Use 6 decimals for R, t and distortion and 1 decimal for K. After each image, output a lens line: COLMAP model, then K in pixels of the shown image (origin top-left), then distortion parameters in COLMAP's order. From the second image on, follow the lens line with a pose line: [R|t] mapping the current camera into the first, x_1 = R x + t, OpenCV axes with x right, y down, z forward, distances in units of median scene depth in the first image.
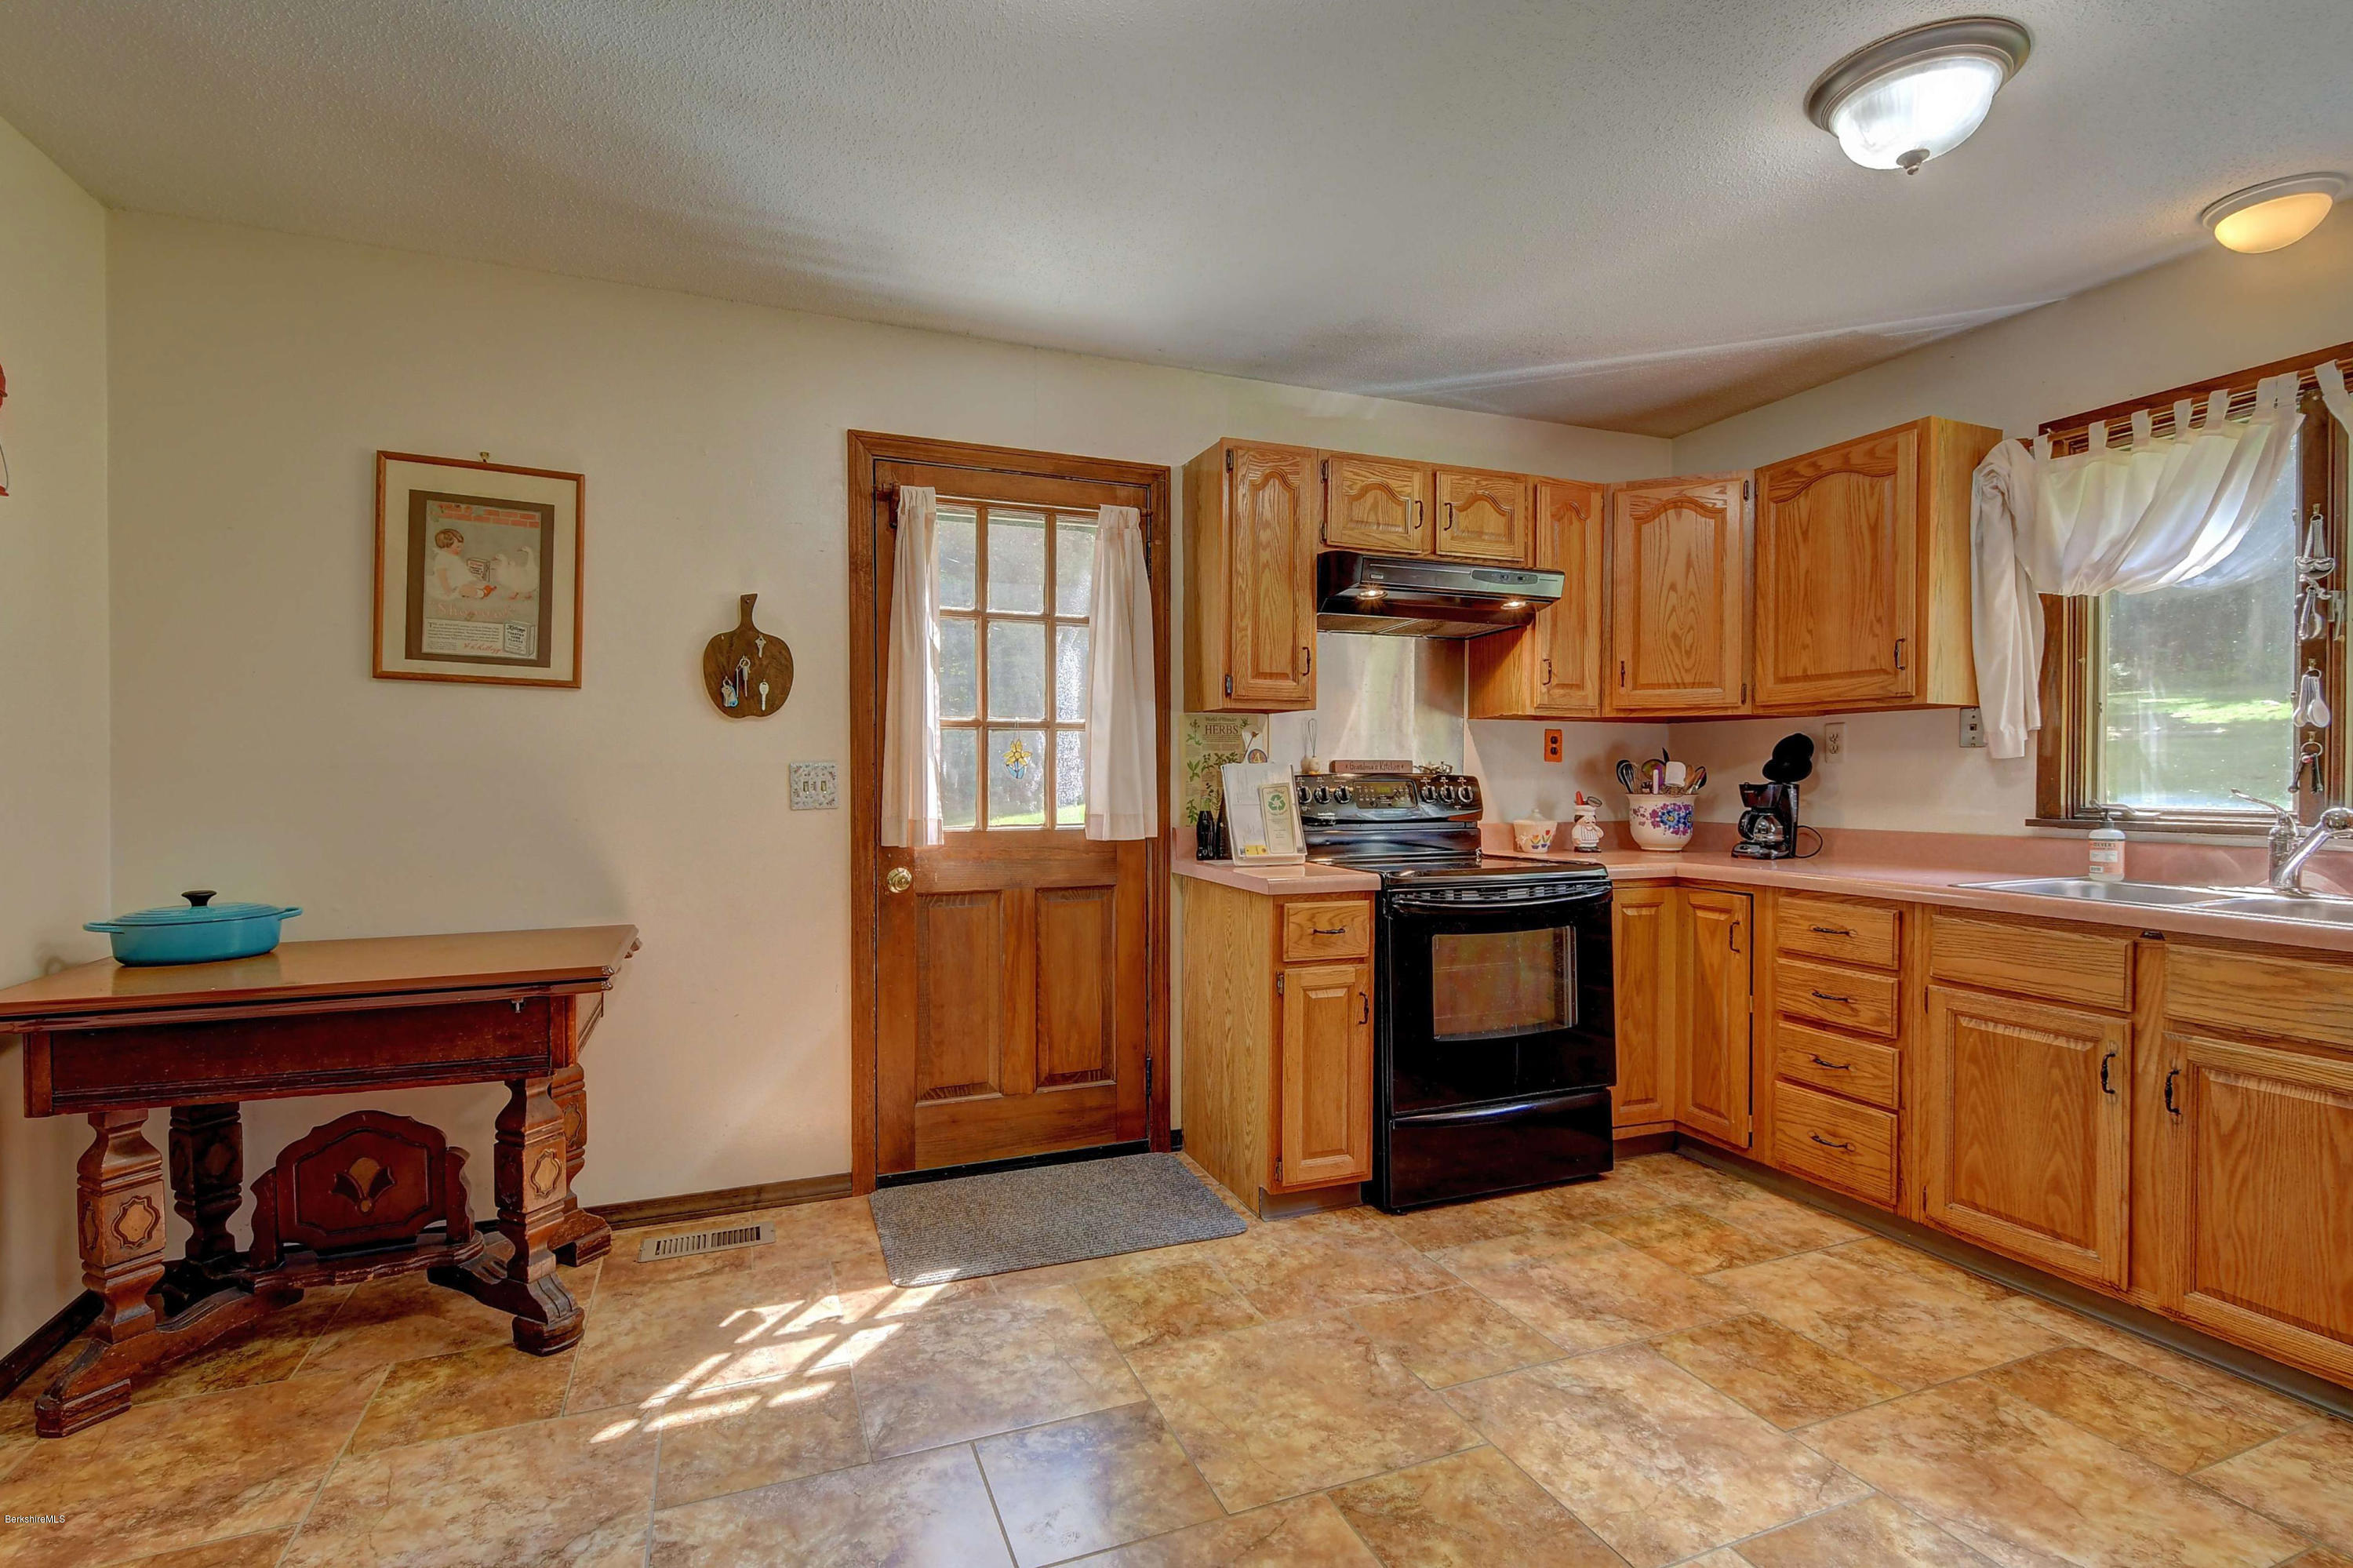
lens RADIAL K [[1071.6, 0, 1164.0], [0, 1071.6, 773.8], [0, 0, 1]] dist [0.000287, -0.003094]
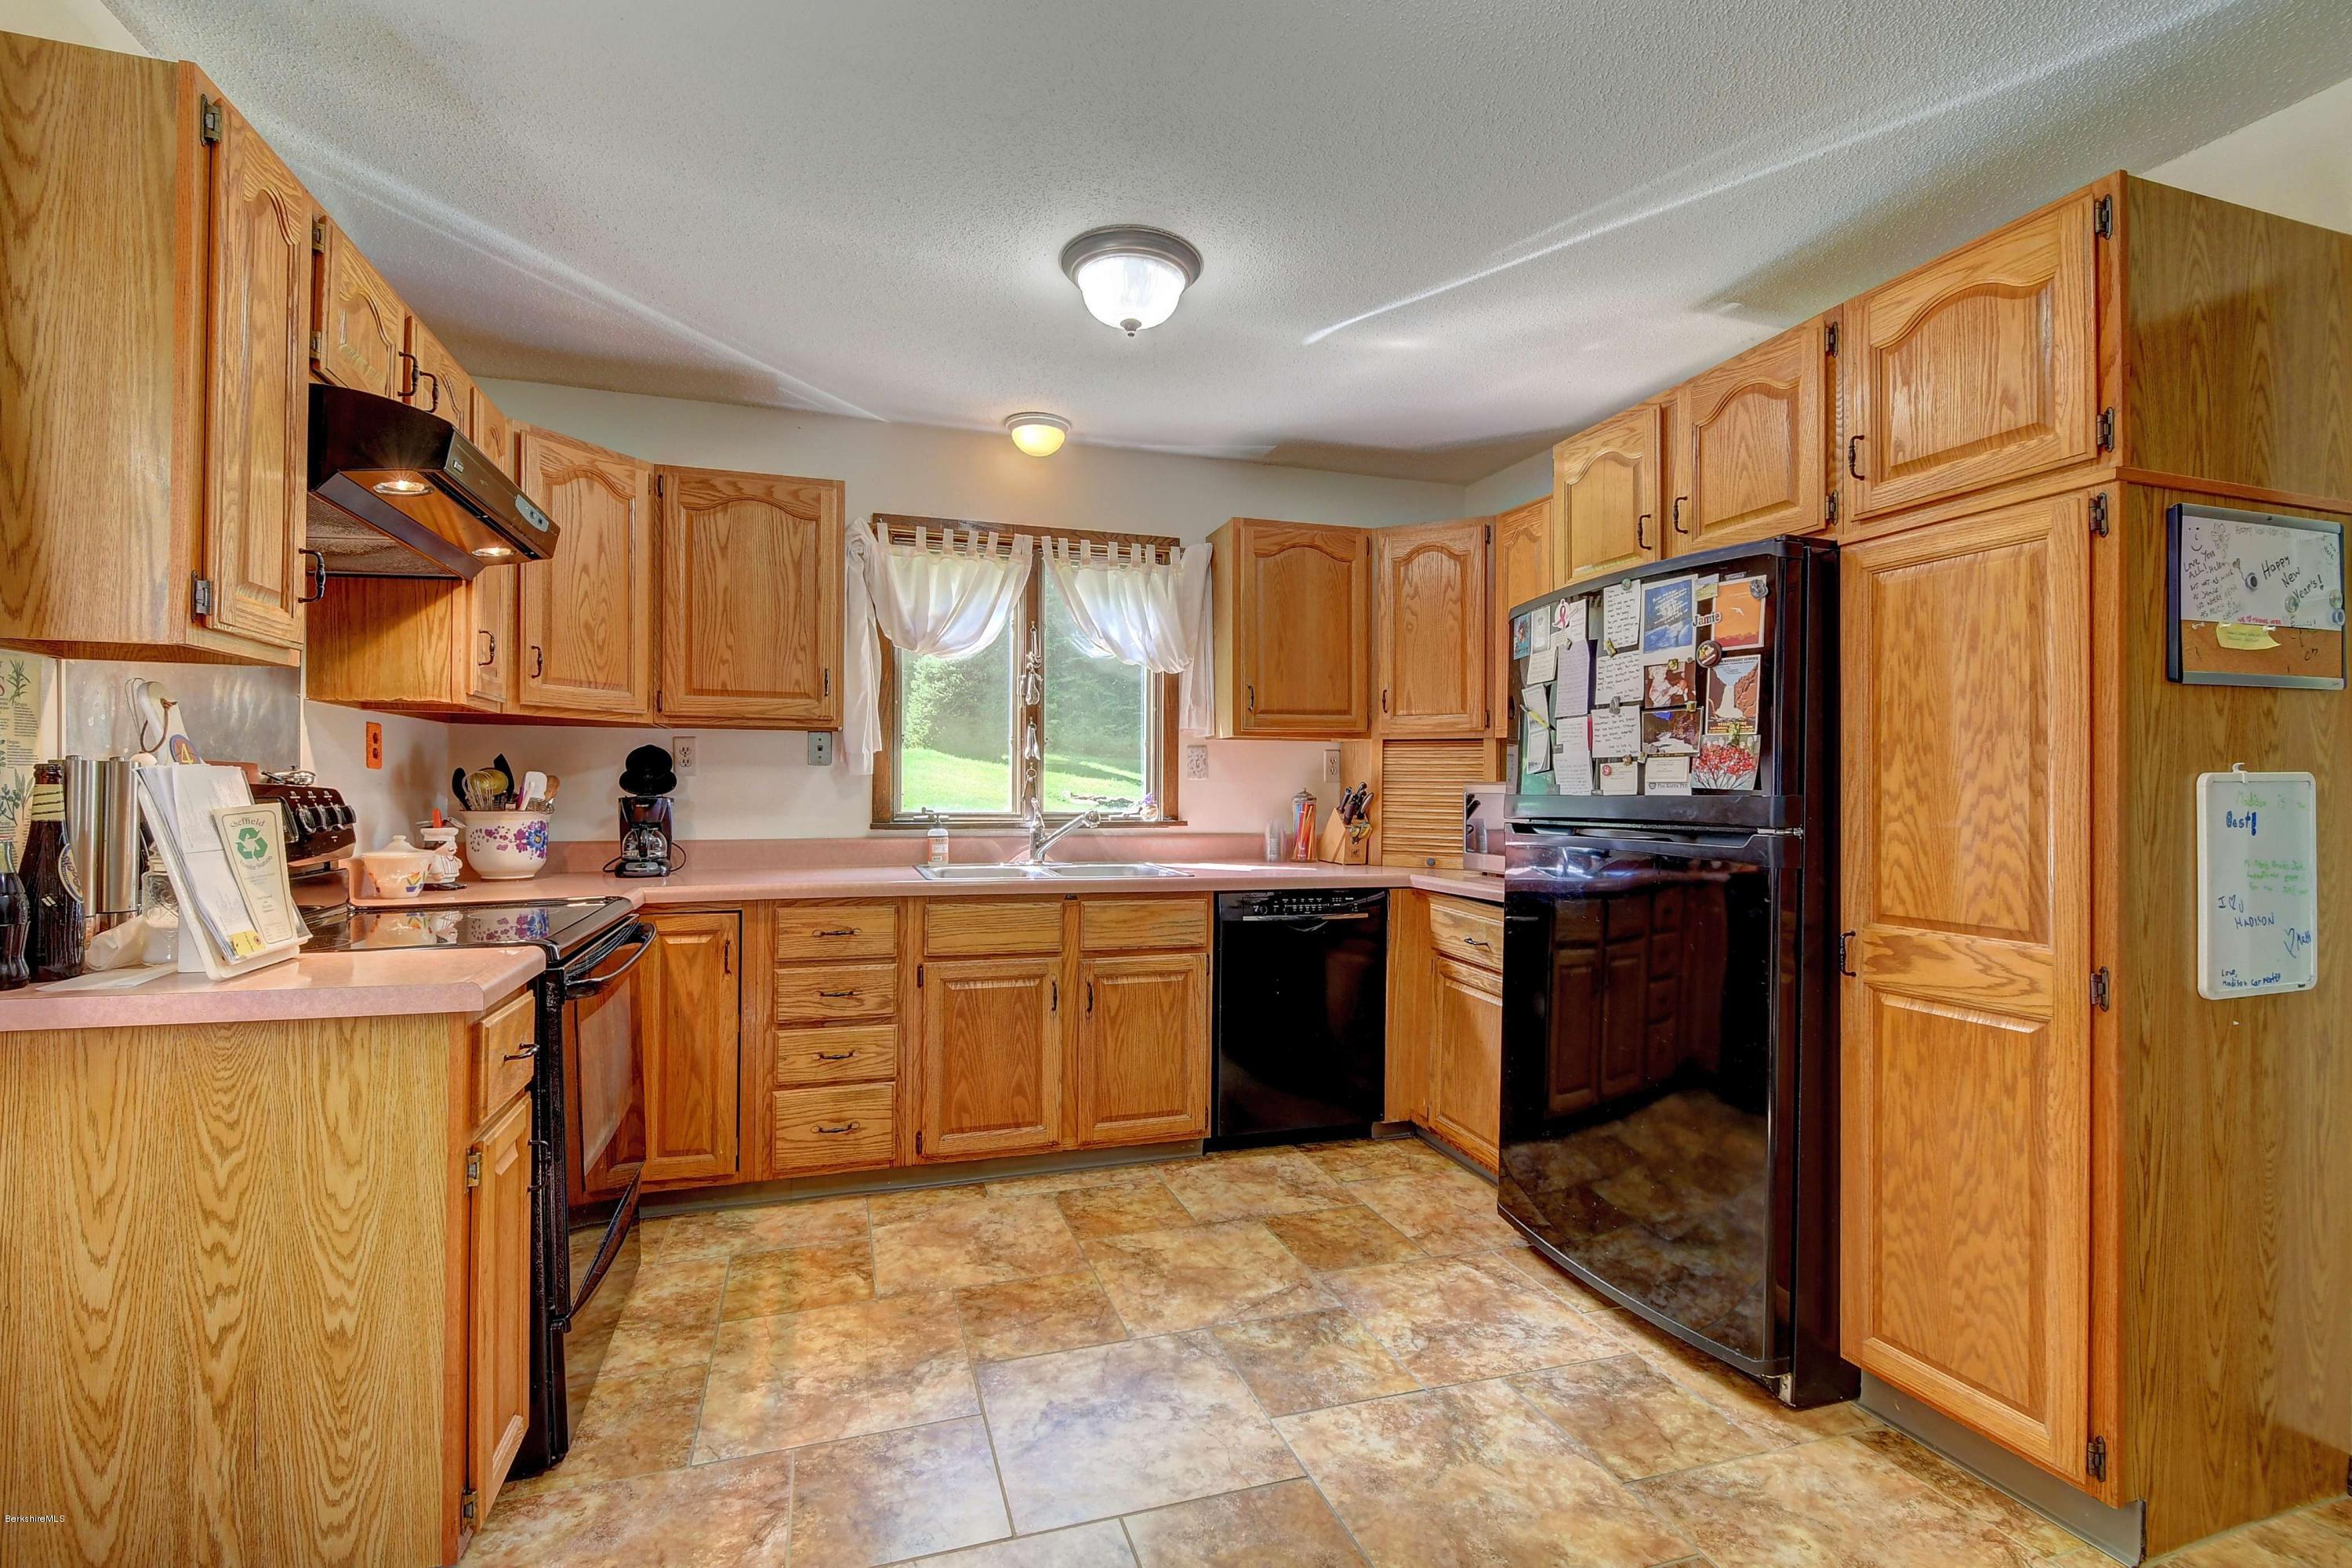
lens RADIAL K [[1037.4, 0, 1126.3], [0, 1037.4, 779.1], [0, 0, 1]] dist [0.007311, -0.003721]
pose [[0.082702, 0.008200, 0.996541, -0.399716], [-0.006366, 0.999950, -0.007700, -0.002770], [-0.996554, -0.005707, 0.082750, 0.622217]]
